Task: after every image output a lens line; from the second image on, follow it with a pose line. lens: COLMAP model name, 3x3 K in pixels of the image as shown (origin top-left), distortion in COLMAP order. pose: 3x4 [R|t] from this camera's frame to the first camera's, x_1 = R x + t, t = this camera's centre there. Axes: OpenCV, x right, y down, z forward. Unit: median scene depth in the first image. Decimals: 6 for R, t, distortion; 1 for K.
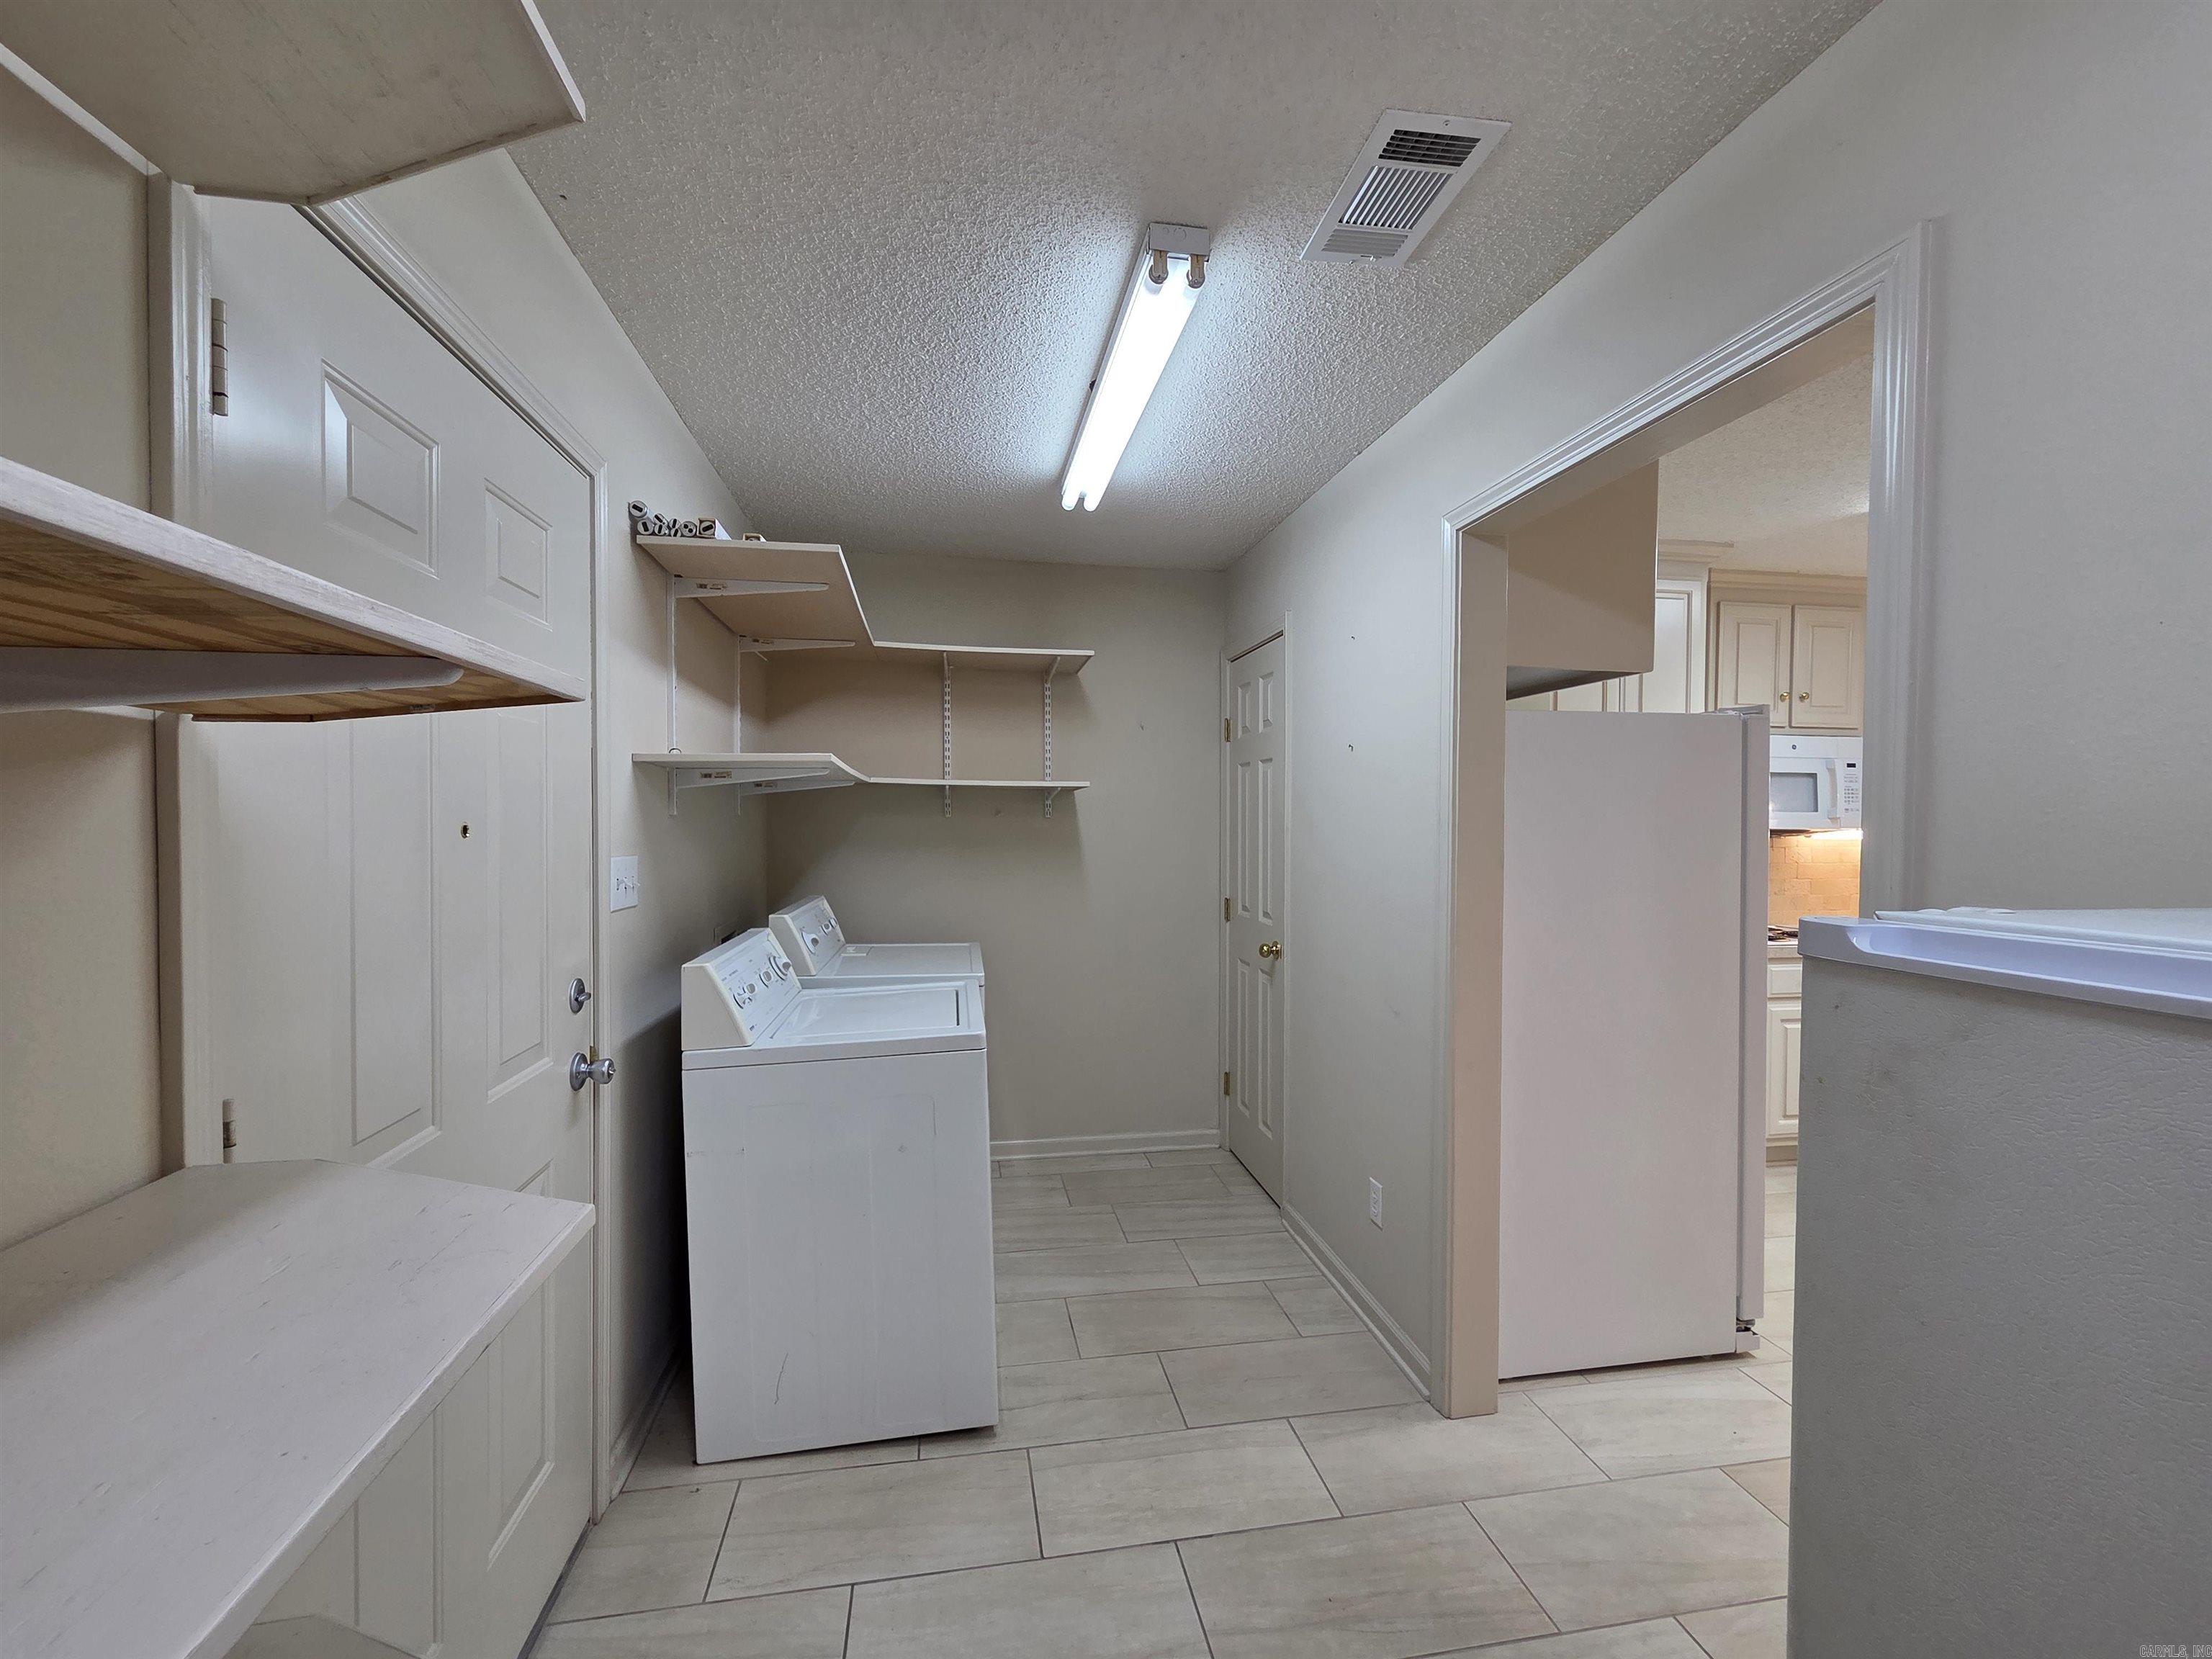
lens RADIAL K [[906.5, 0, 1095.8], [0, 906.5, 837.3], [0, 0, 1]] dist [0.001802, -0.000193]
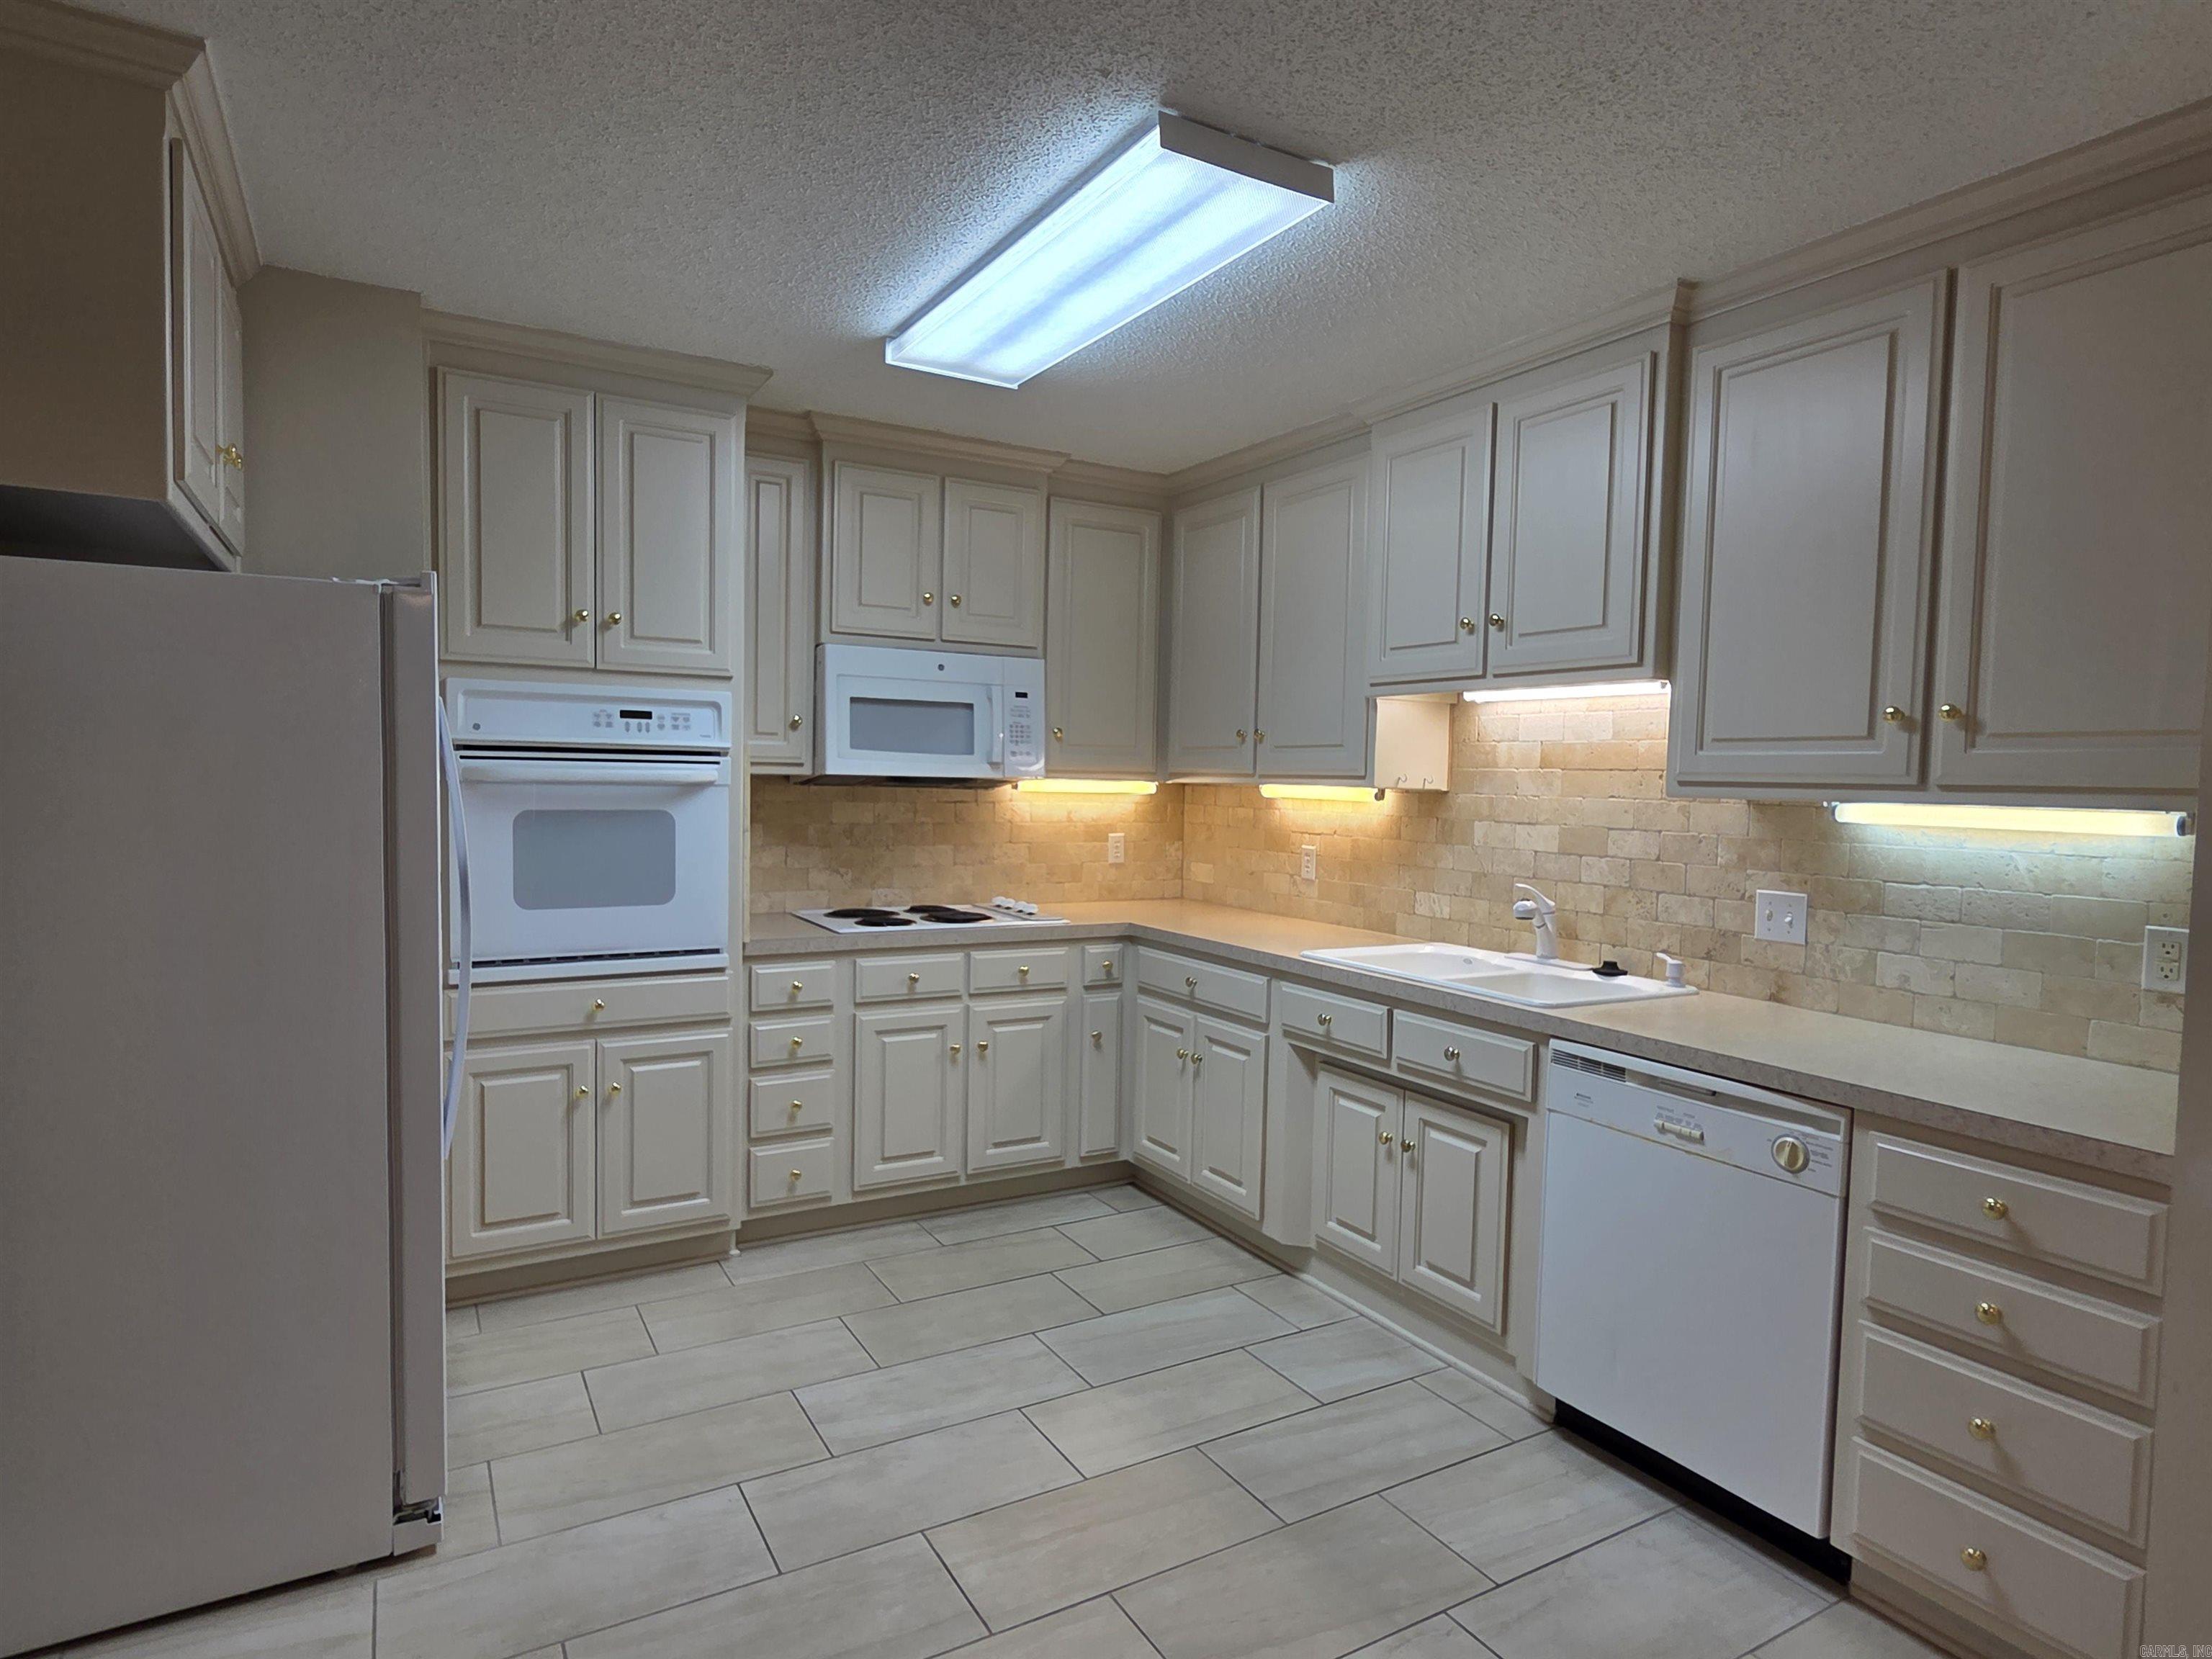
lens RADIAL K [[1233.1, 0, 1087.9], [0, 1233.1, 837.3], [0, 0, 1]] dist [-0.005266, -0.000001]
pose [[0.940562, -0.000562, 0.339621, 0.536873], [-0.013986, 0.999086, 0.040387, -0.002094], [-0.339333, -0.042736, 0.939695, -0.000762]]
